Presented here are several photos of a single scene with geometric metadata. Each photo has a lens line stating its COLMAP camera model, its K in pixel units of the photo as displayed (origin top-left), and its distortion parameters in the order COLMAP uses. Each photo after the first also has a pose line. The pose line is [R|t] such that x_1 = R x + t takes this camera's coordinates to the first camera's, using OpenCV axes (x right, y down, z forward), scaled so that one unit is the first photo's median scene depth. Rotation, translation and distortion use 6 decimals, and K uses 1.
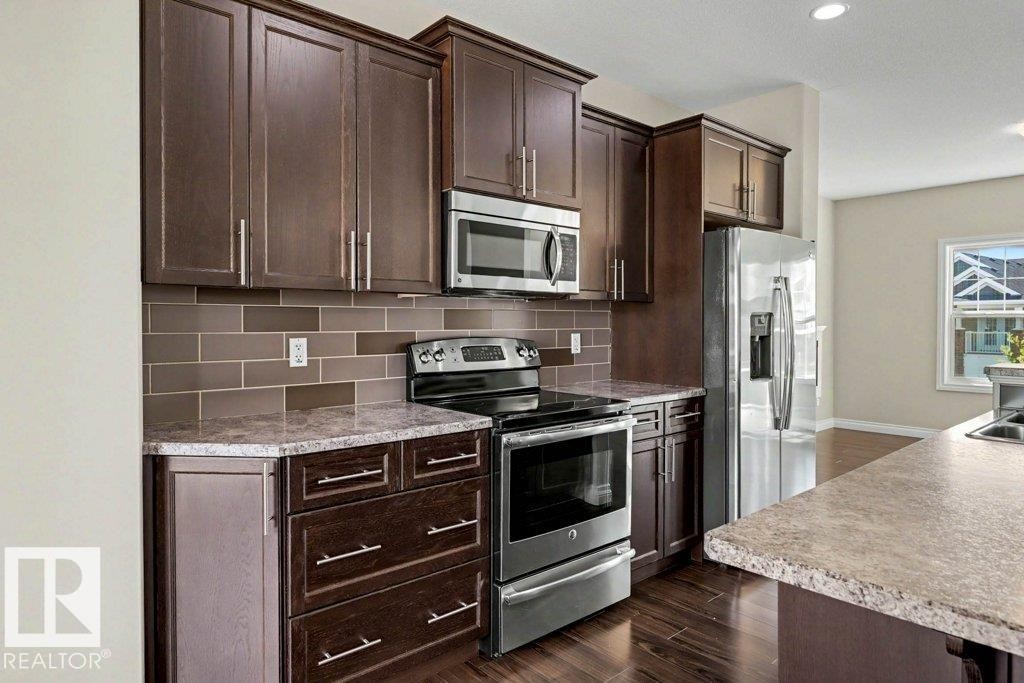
lens RADIAL K [[623.7, 0, 462.2], [0, 623.7, 334.7], [0, 0, 1]] dist [-0.004199, -0.000693]
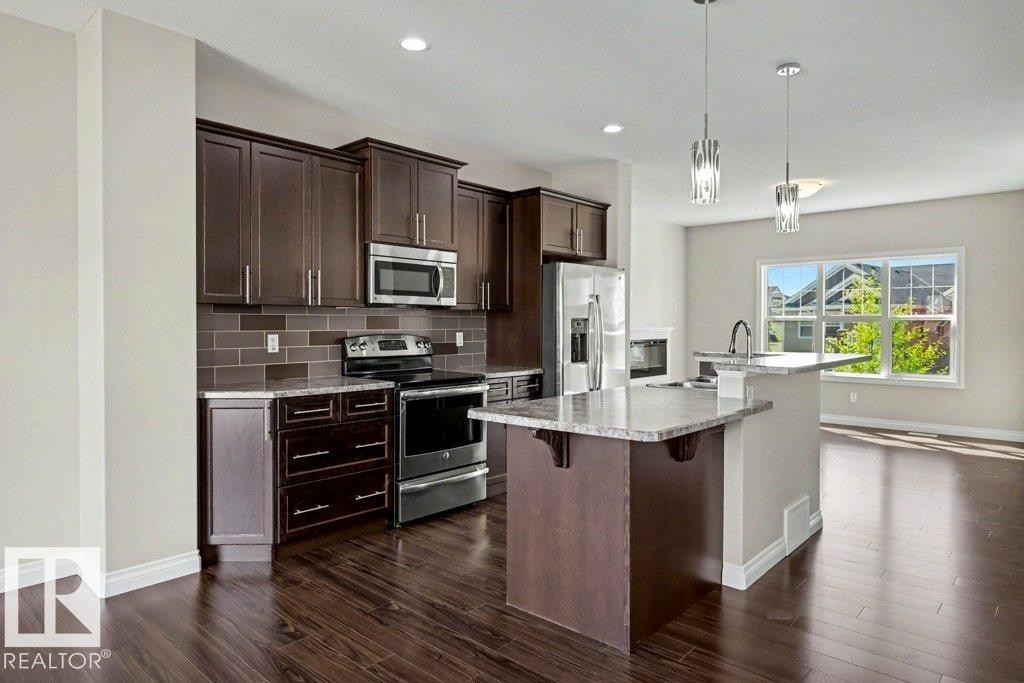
lens RADIAL K [[623.7, 0, 462.2], [0, 623.7, 334.7], [0, 0, 1]] dist [-0.004199, -0.000693]
pose [[0.993635, -0.000452, 0.112647, 0.034016], [0.000655, 0.999998, -0.001773, 0.008382], [-0.112646, 0.001835, 0.993634, -0.580715]]
